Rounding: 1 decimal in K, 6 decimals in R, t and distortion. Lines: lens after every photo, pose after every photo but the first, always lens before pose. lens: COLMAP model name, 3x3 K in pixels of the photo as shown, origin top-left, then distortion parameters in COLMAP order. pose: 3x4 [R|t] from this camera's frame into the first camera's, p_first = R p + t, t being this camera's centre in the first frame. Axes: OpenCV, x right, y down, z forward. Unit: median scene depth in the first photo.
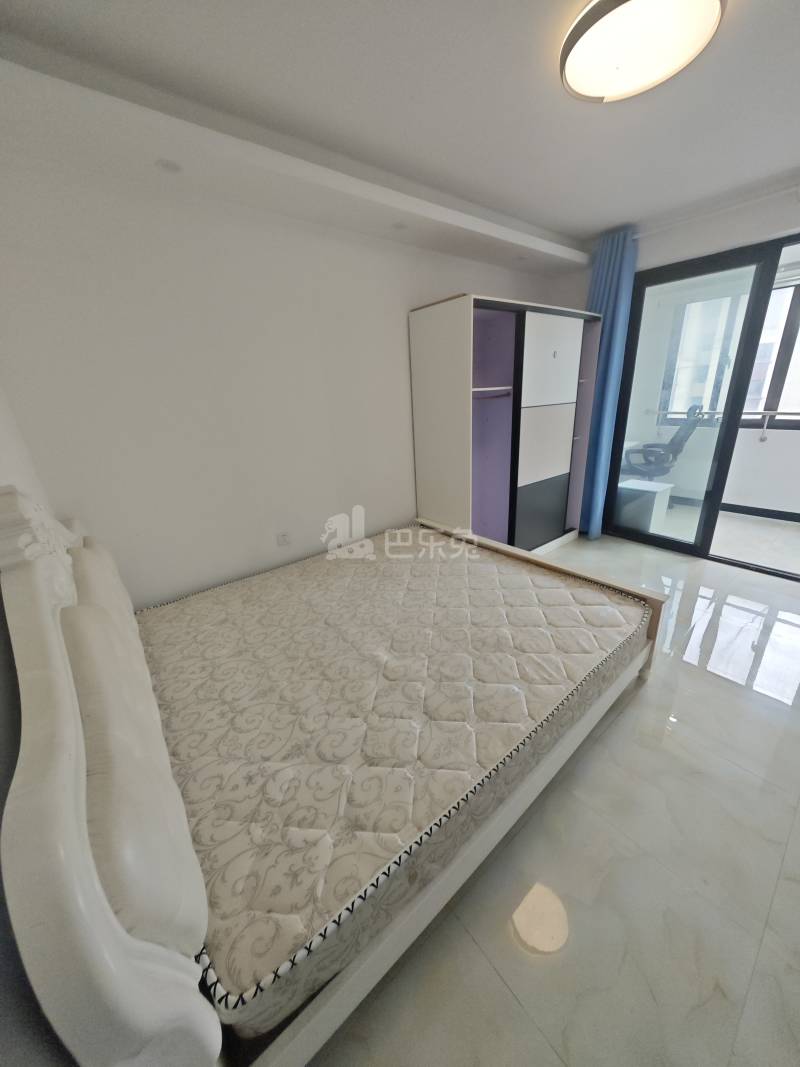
lens RADIAL K [[375.3, 0, 411.6], [0, 375.3, 534.2], [0, 0, 1]] dist [-0.001700, -0.001076]
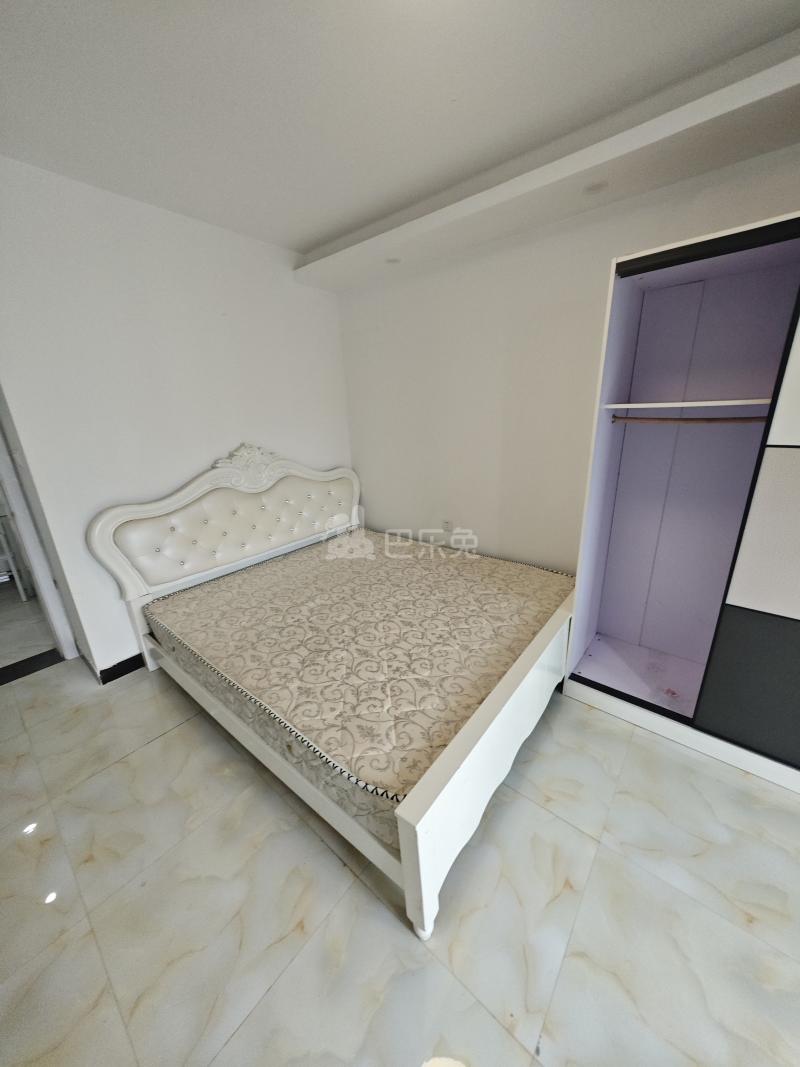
lens RADIAL K [[375.3, 0, 407.4], [0, 375.3, 533.4], [0, 0, 1]] dist [-0.001700, -0.001076]
pose [[0.204444, 0.348893, -0.914591, 0.716146], [-0.321403, 0.906452, 0.273943, -0.243794], [0.924609, 0.237946, 0.297455, 0.521237]]
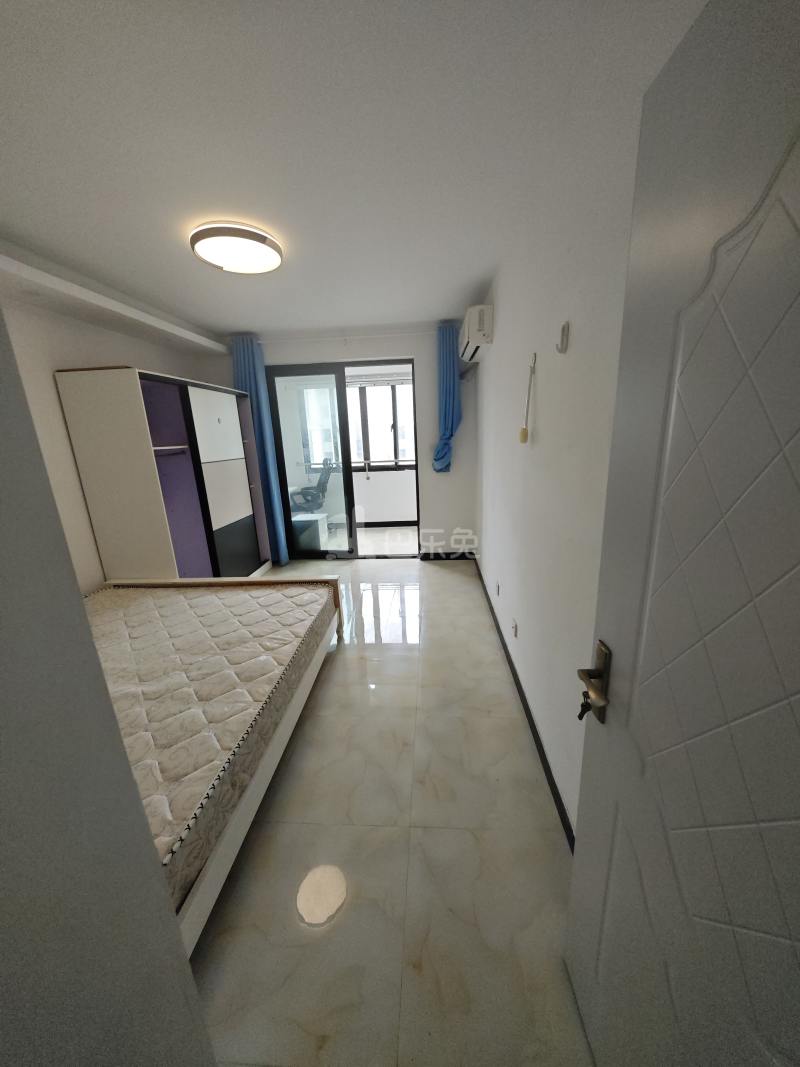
lens RADIAL K [[375.3, 0, 402.3], [0, 375.3, 537.0], [0, 0, 1]] dist [-0.001700, -0.001076]
pose [[0.690254, -0.166405, 0.704173, -0.142824], [0.257579, 0.965954, -0.024221, 0.078337], [-0.676168, 0.198099, 0.709615, -0.218266]]
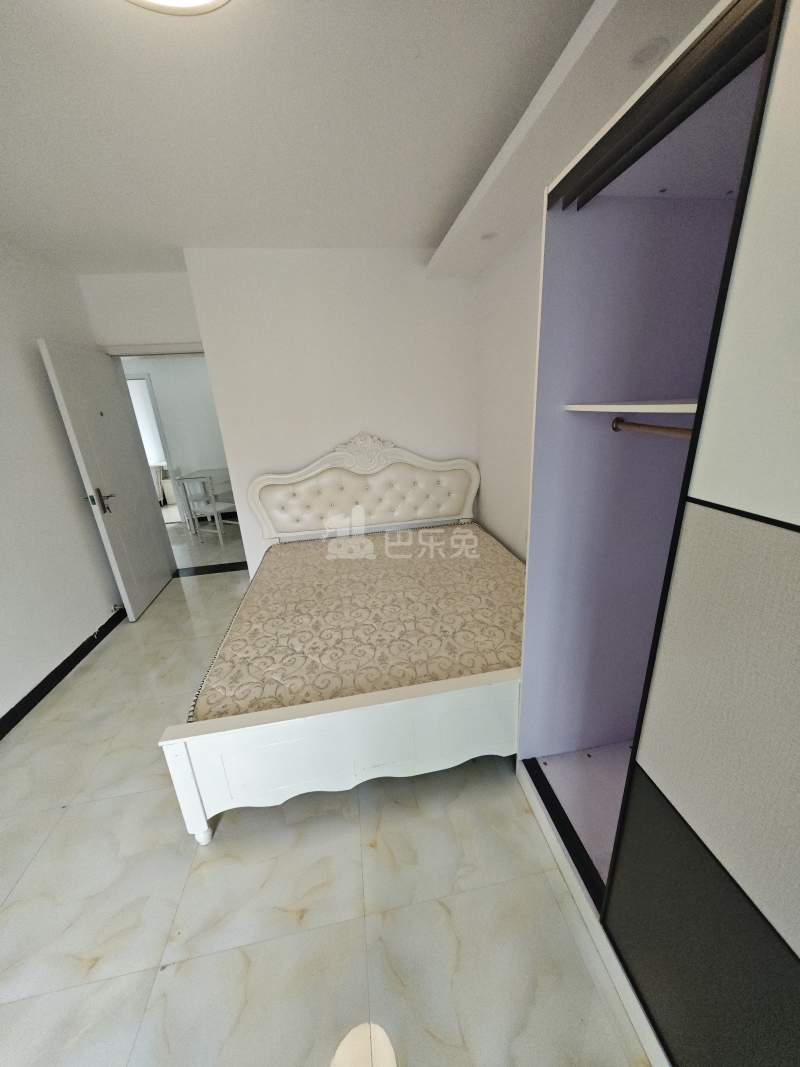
lens RADIAL K [[375.3, 0, 403.7], [0, 375.3, 532.4], [0, 0, 1]] dist [-0.001700, -0.001076]
pose [[-0.488487, 0.357131, -0.796139, 0.617724], [-0.229520, 0.827687, 0.512109, -0.429224], [0.841844, 0.432888, -0.322346, 1.006775]]
